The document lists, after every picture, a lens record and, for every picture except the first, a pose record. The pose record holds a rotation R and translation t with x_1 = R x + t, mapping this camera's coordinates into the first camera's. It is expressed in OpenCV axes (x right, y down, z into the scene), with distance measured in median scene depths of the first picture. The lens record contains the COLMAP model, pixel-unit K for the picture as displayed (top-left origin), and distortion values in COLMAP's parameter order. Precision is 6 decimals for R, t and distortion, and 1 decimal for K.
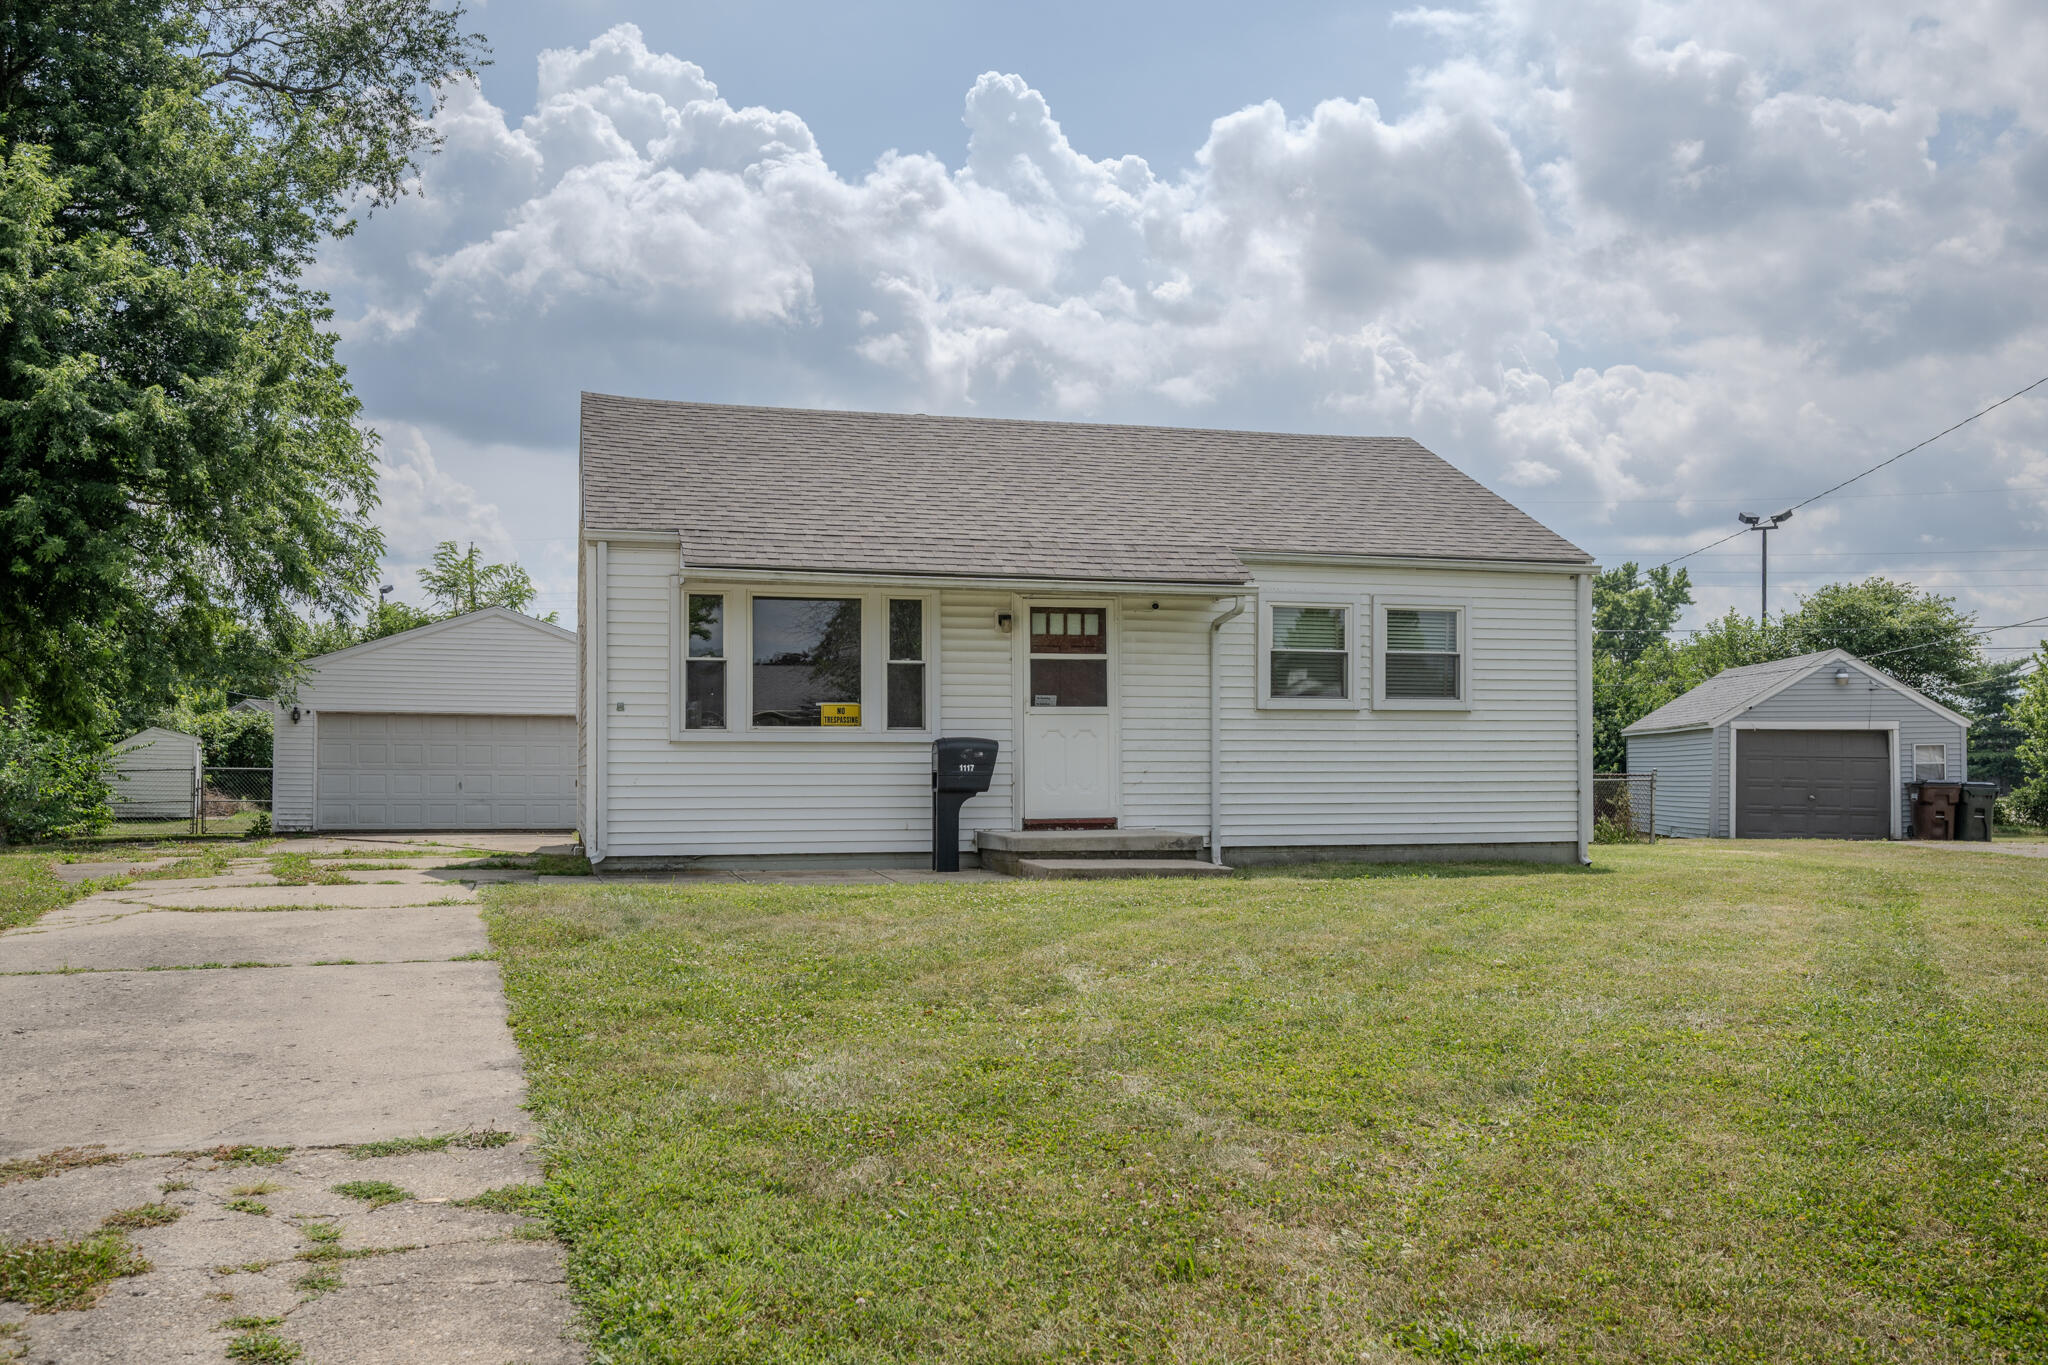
lens RADIAL K [[1645.9, 0, 1021.3], [0, 1645.9, 708.3], [0, 0, 1]] dist [0.004902, -0.003083]
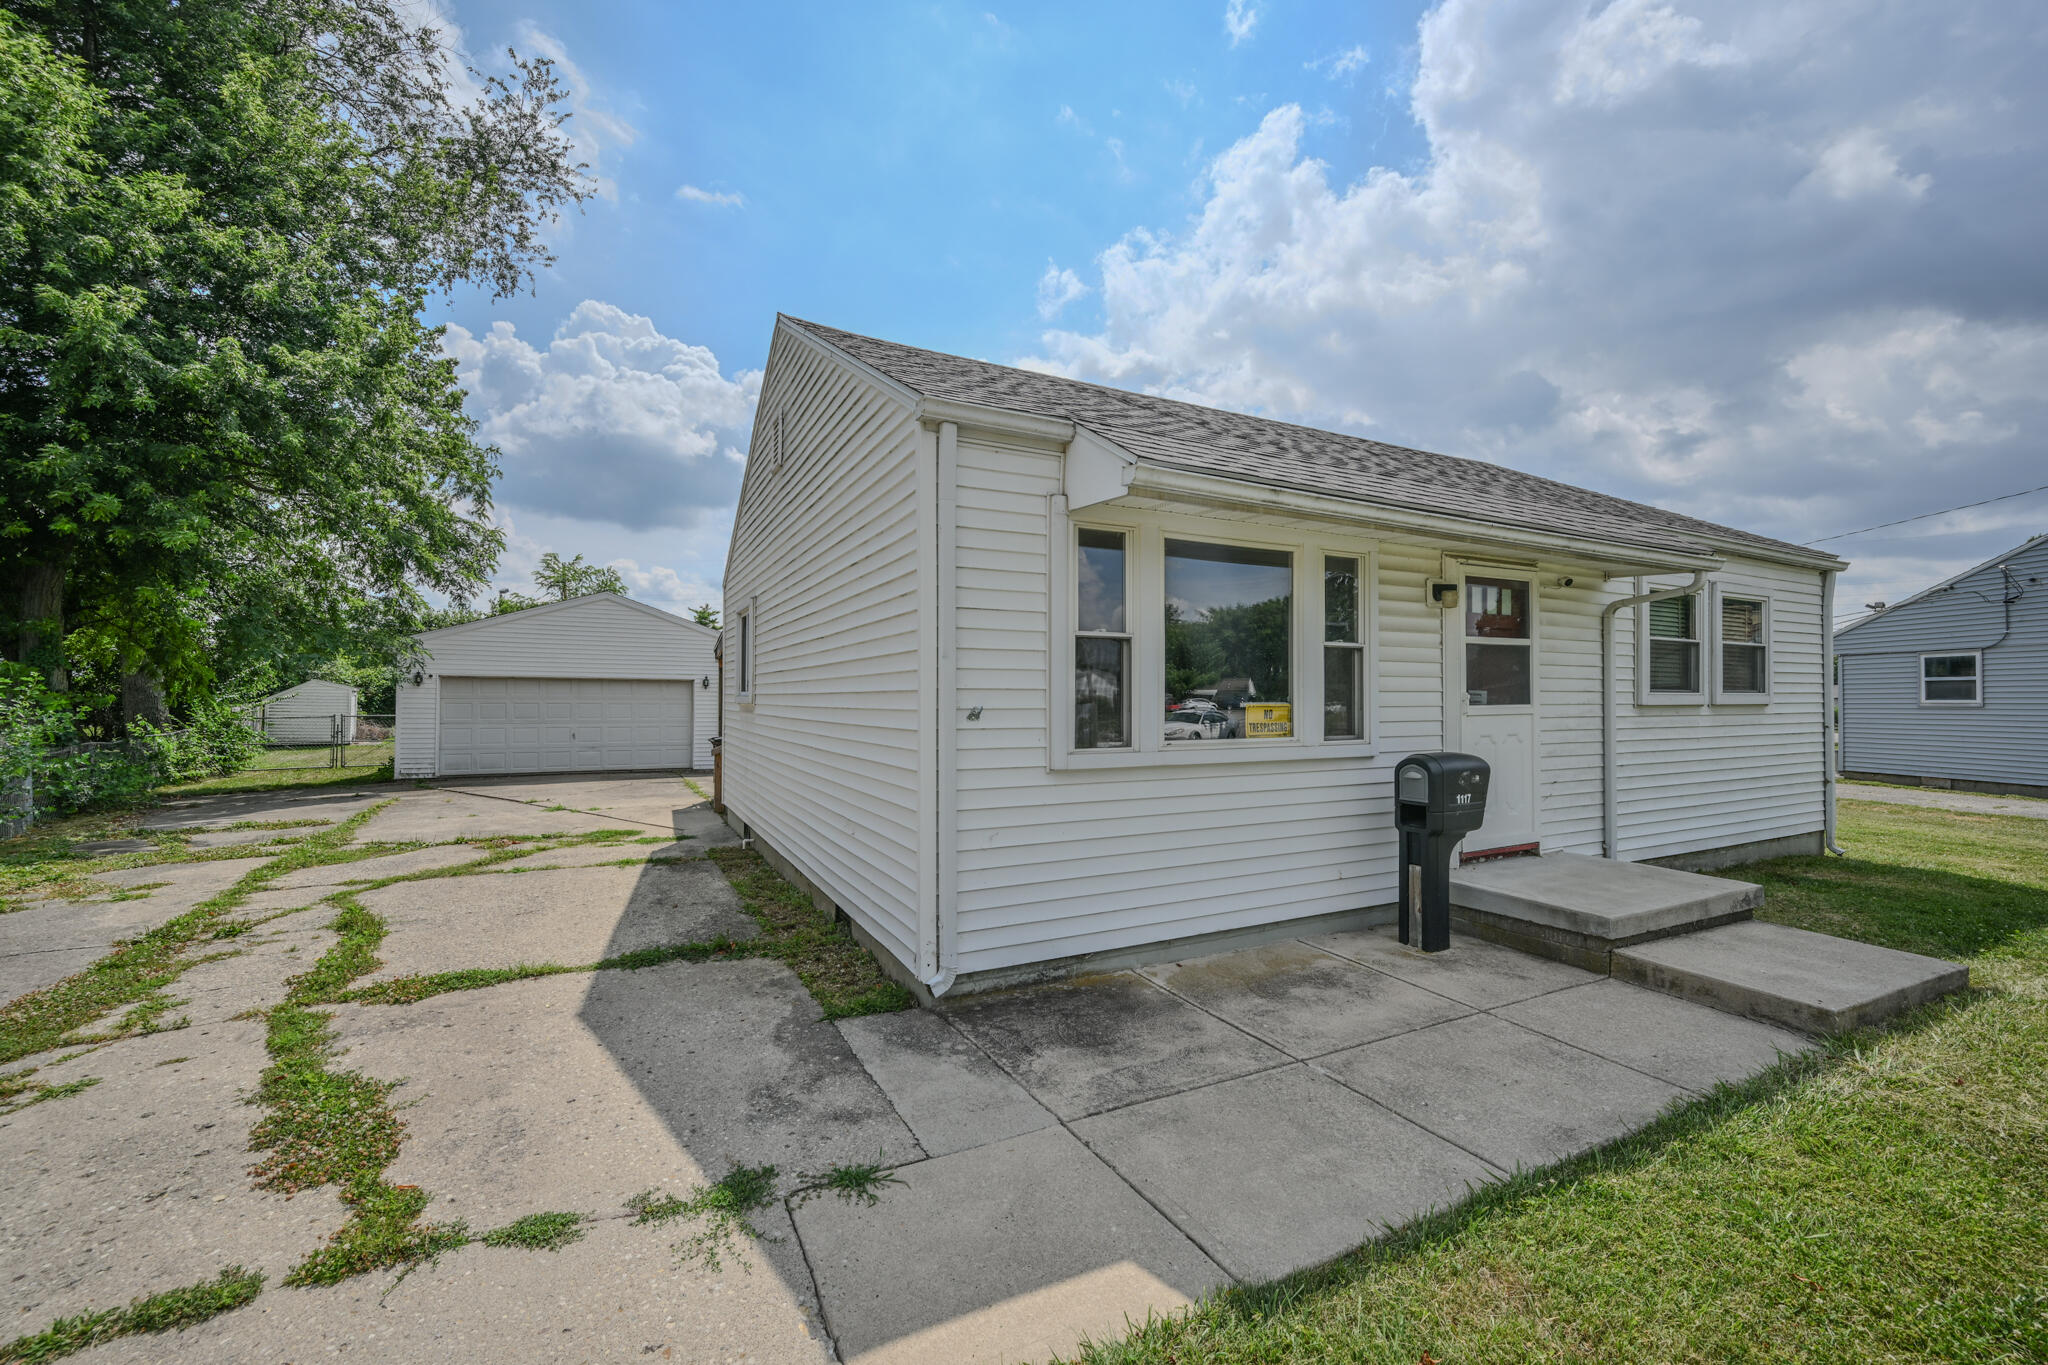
lens RADIAL K [[808.1, 0, 1072.5], [0, 808.1, 681.1], [0, 0, 1]] dist [-0.000738, 0.000145]
pose [[0.969834, 0.006020, 0.243692, -0.251233], [-0.010100, 0.999829, 0.015496, -0.015608], [-0.243557, -0.017490, 0.969729, 0.642895]]
